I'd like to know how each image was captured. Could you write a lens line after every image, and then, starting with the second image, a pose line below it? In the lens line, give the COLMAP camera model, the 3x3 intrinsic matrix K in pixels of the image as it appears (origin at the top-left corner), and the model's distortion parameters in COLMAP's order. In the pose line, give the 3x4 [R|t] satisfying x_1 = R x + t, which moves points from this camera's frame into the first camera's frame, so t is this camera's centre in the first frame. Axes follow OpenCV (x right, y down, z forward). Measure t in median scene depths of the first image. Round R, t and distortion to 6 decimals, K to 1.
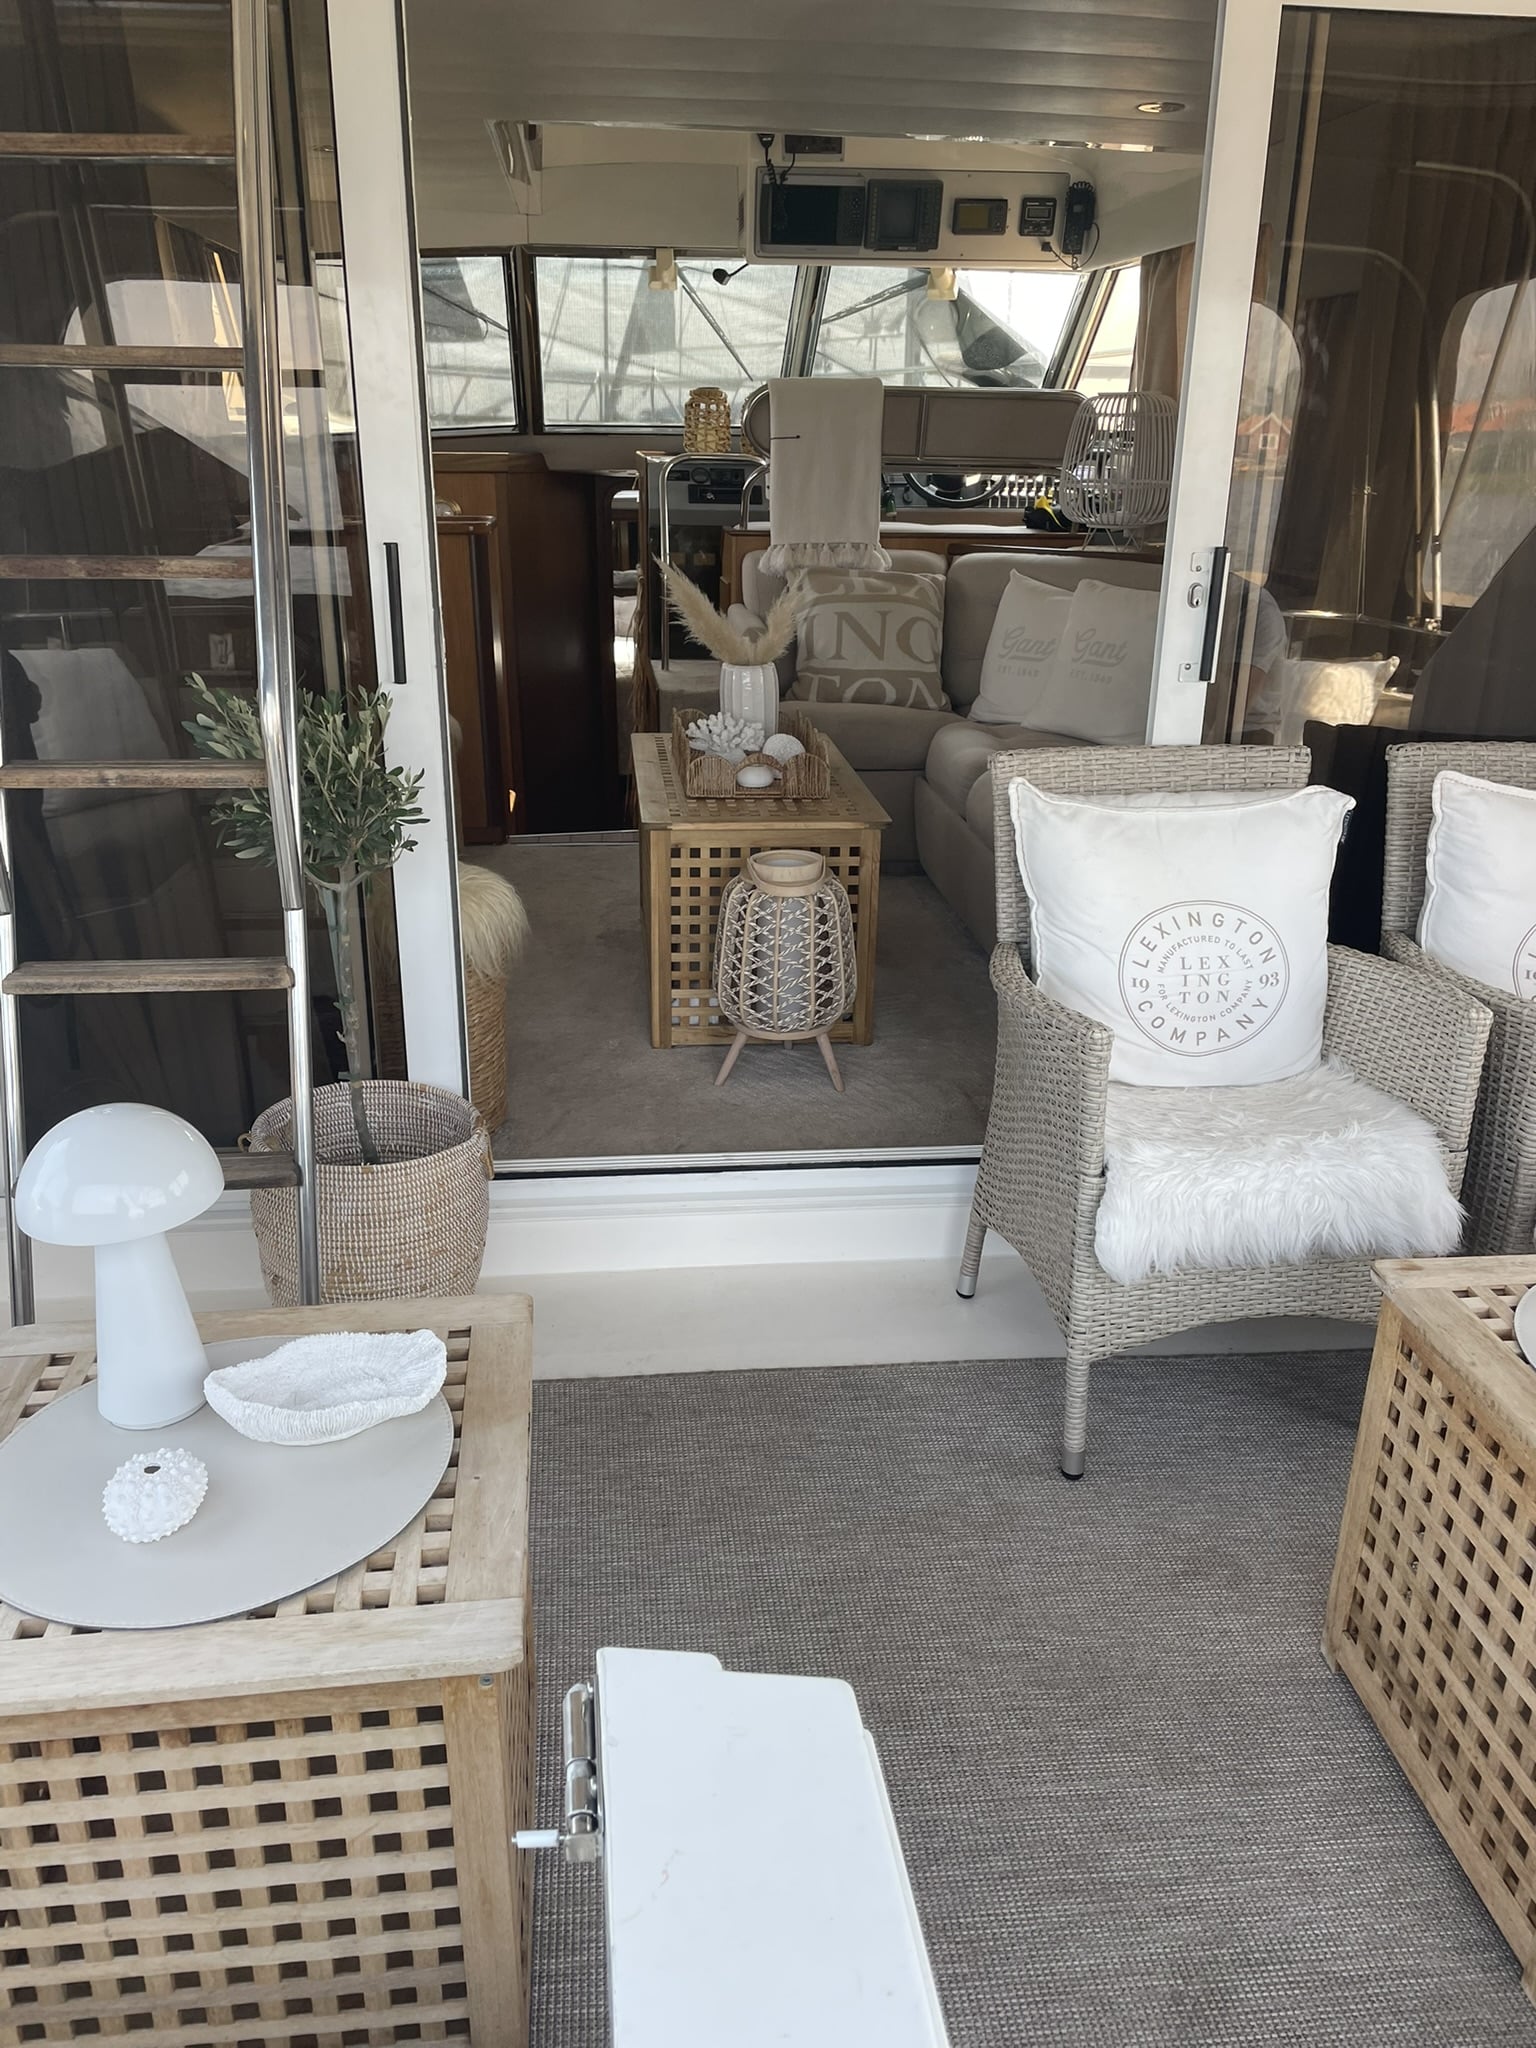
lens RADIAL K [[1617.5, 0, 773.6], [0, 1617.5, 1023.9], [0, 0, 1]] dist [0.108996, -0.140005]
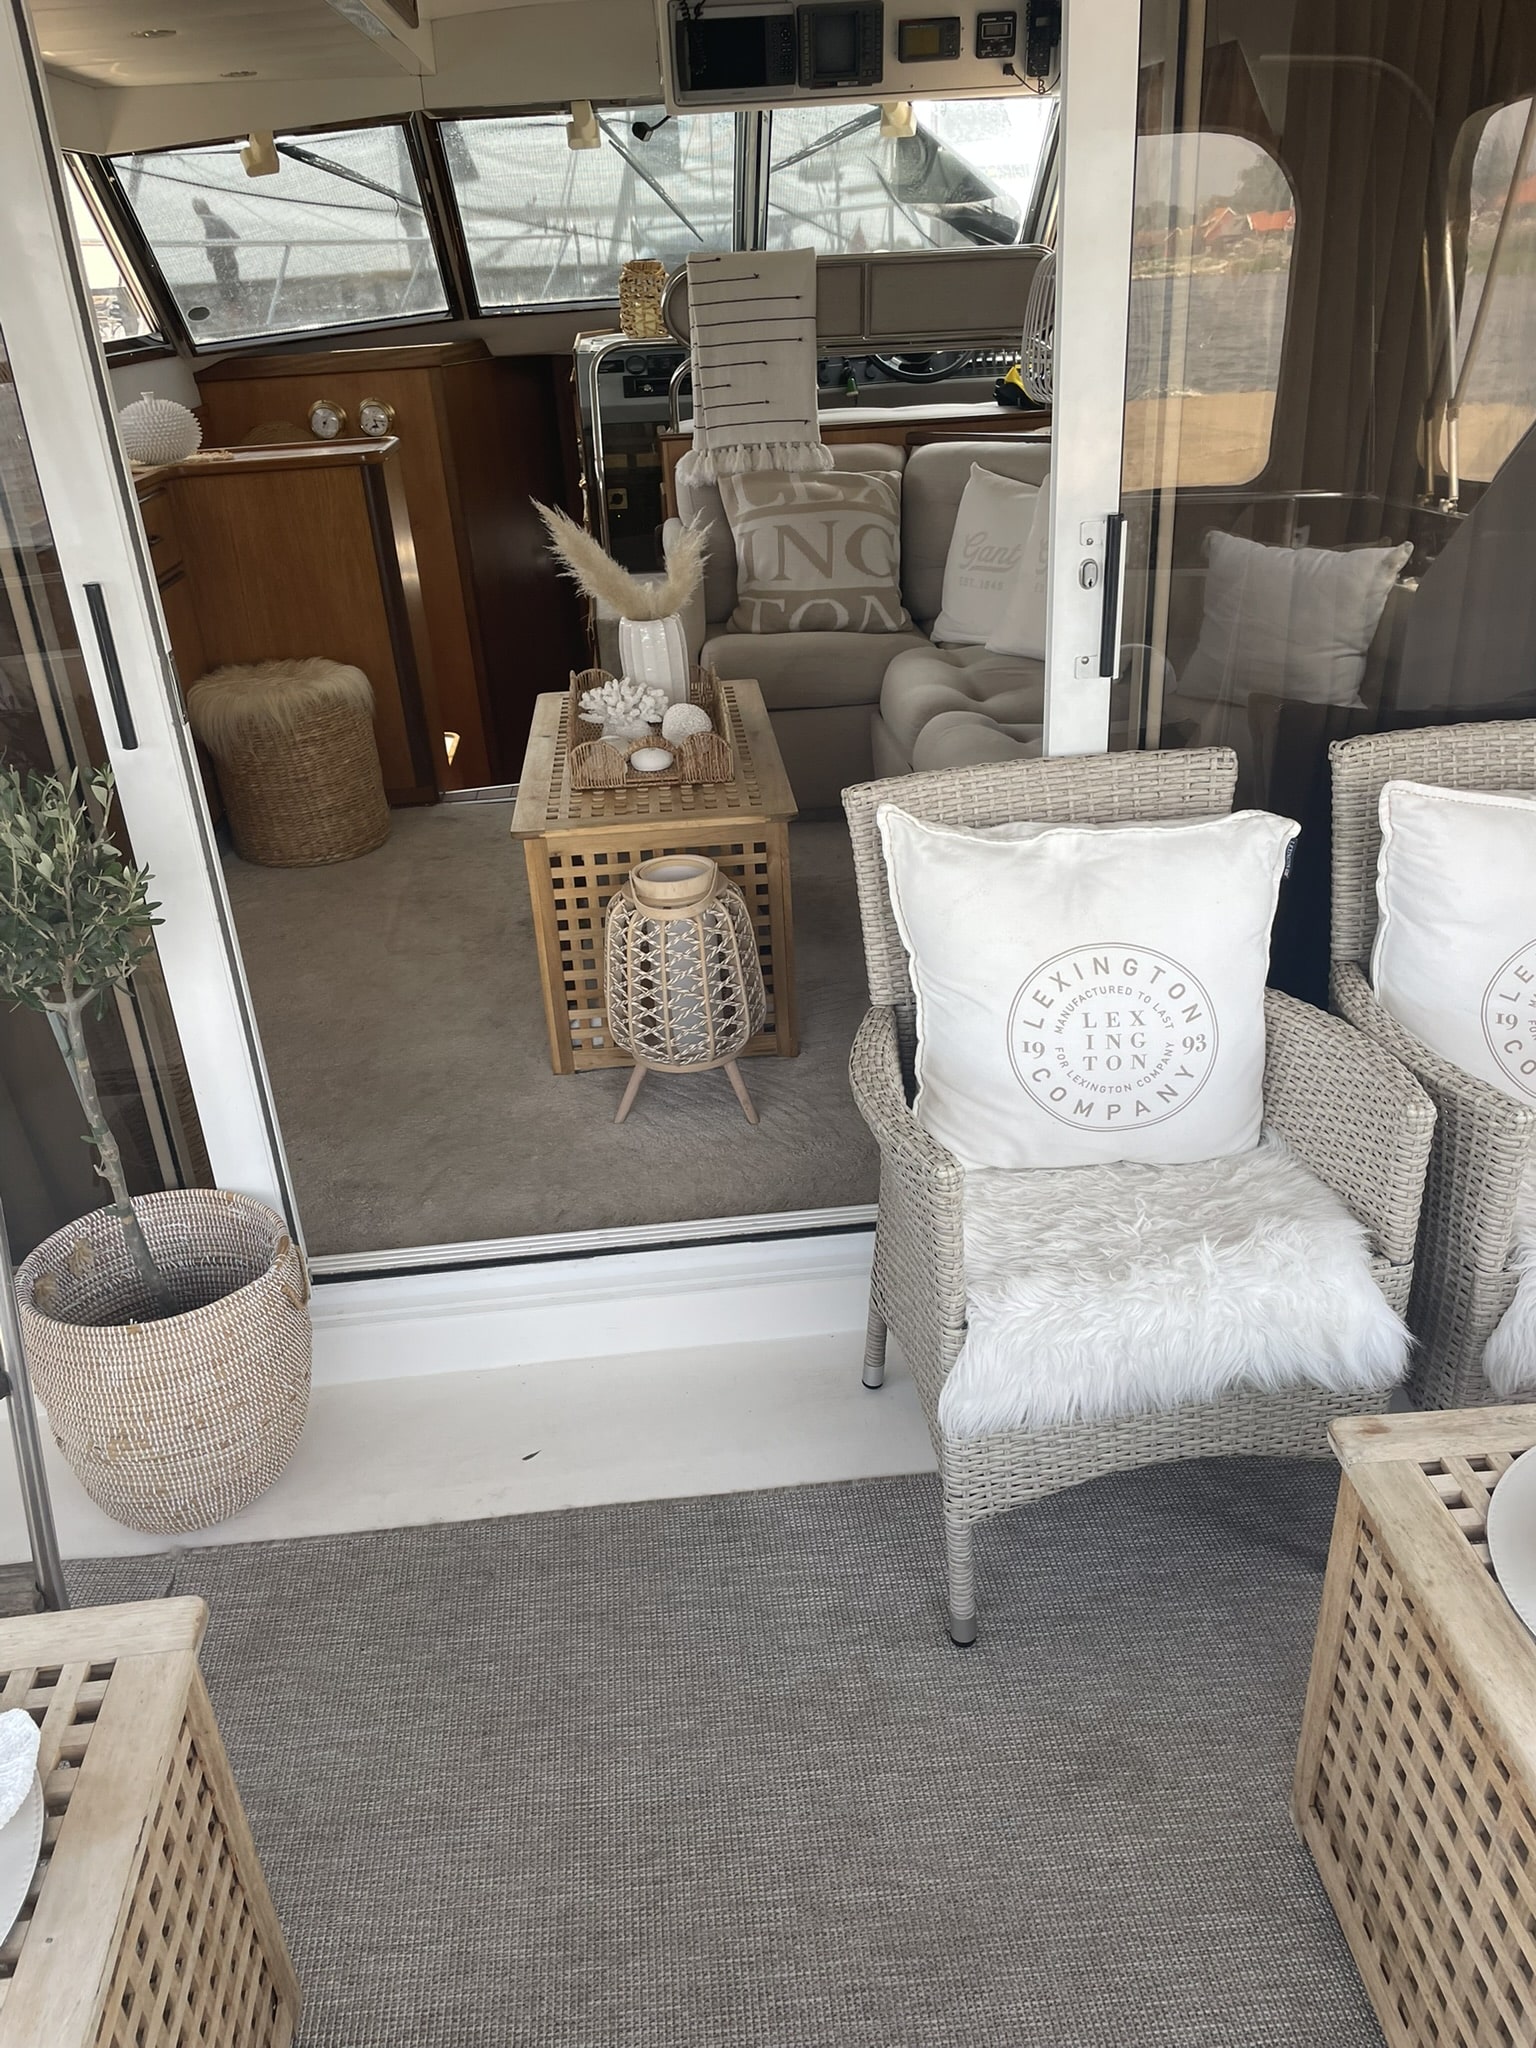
lens RADIAL K [[1638.1, 0, 764.3], [0, 1638.1, 1078.6], [0, 0, 1]] dist [0.089079, -0.116081]
pose [[0.997681, -0.051369, -0.044655, 0.086794], [0.056018, 0.992352, 0.110002, -0.080489], [0.038663, -0.112249, 0.992928, 0.103307]]
